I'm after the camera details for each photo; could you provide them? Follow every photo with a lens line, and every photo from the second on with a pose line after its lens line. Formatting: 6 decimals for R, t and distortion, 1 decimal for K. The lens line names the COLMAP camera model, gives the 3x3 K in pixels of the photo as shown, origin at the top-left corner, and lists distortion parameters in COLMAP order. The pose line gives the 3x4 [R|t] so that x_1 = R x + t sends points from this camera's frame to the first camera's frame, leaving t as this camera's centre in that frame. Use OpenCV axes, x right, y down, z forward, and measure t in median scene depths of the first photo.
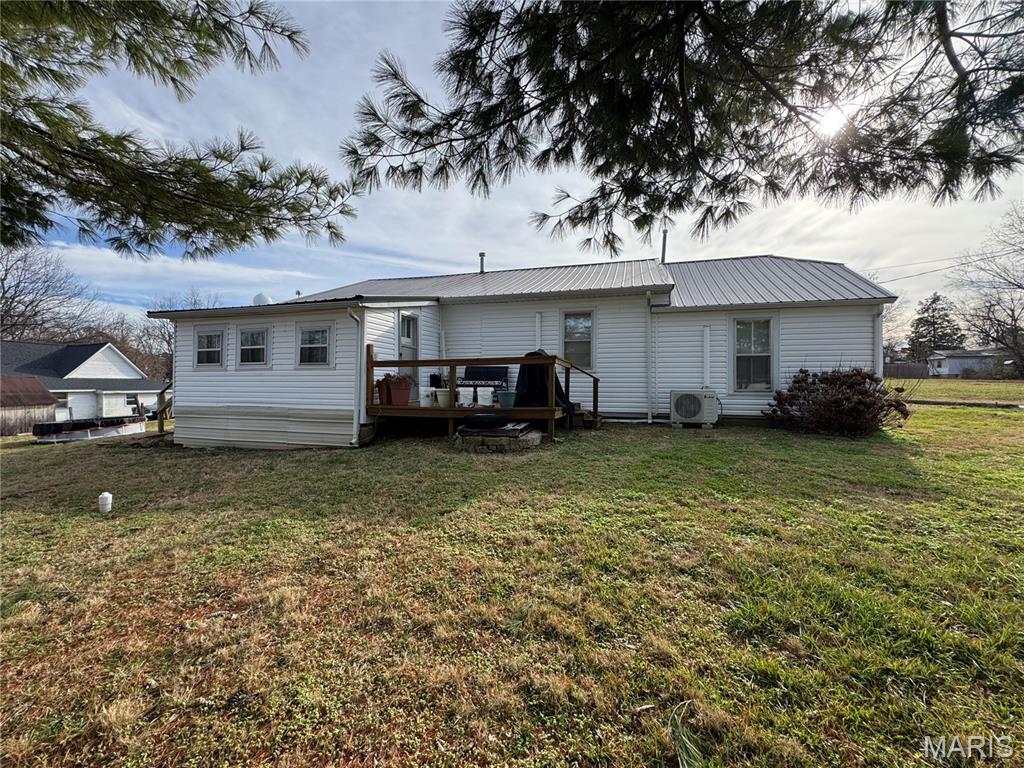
lens RADIAL K [[407.0, 0, 509.6], [0, 407.0, 376.4], [0, 0, 1]] dist [-0.003235, 0.000425]
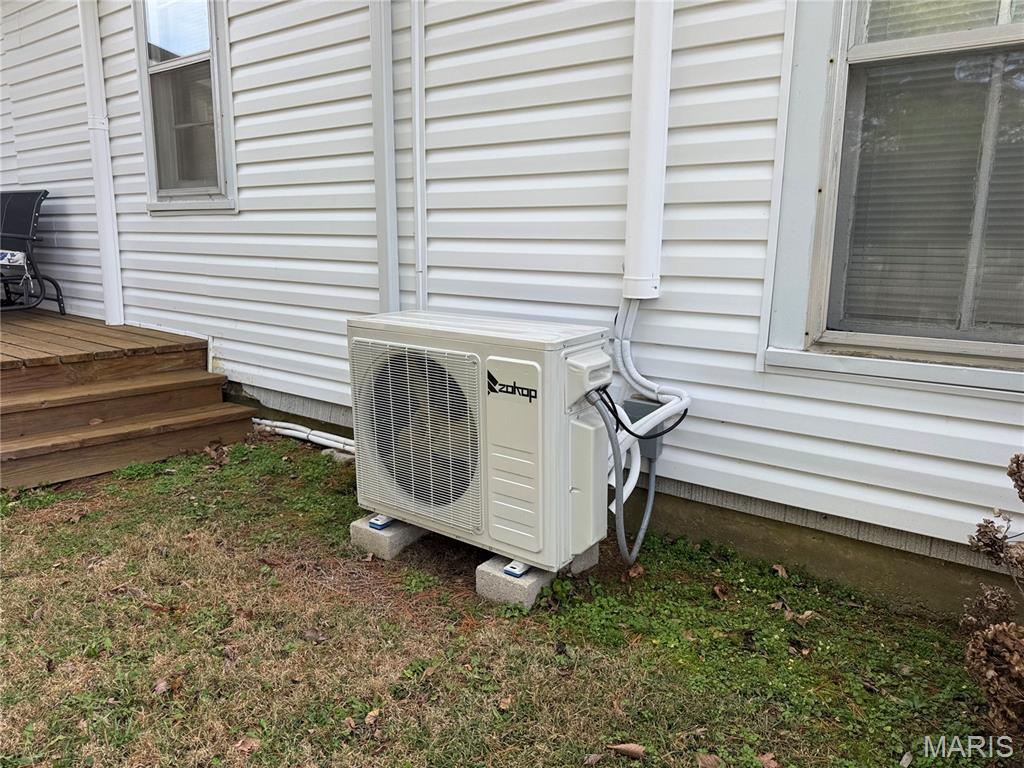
lens RADIAL K [[720.8, 0, 511.6], [0, 720.8, 383.0], [0, 0, 1]] dist [0.048055, -0.072334]
pose [[0.933980, 0.075771, -0.349200, 0.533986], [0.003027, 0.975546, 0.219774, -0.003927], [0.357313, -0.206321, 0.910911, 0.728626]]
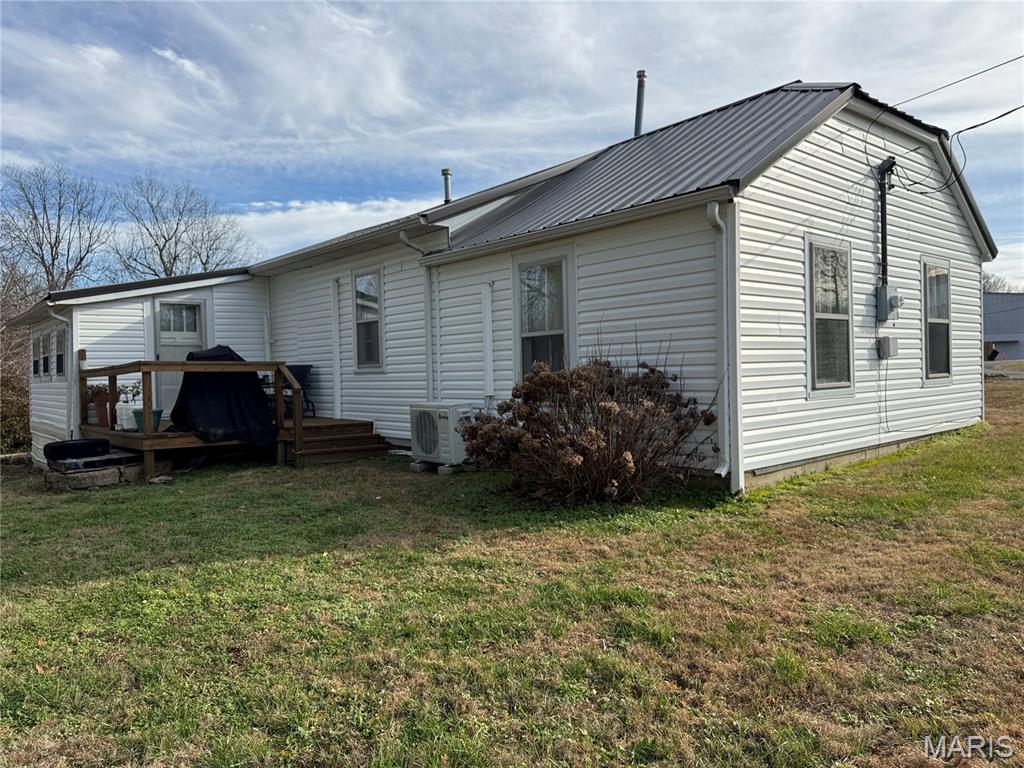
lens RADIAL K [[720.8, 0, 511.3], [0, 720.8, 389.6], [0, 0, 1]] dist [0.048055, -0.072334]
pose [[0.840609, -0.012077, -0.541507, 1.022975], [0.040115, 0.998394, 0.040006, -0.020102], [0.540155, -0.055352, 0.839743, 0.215699]]
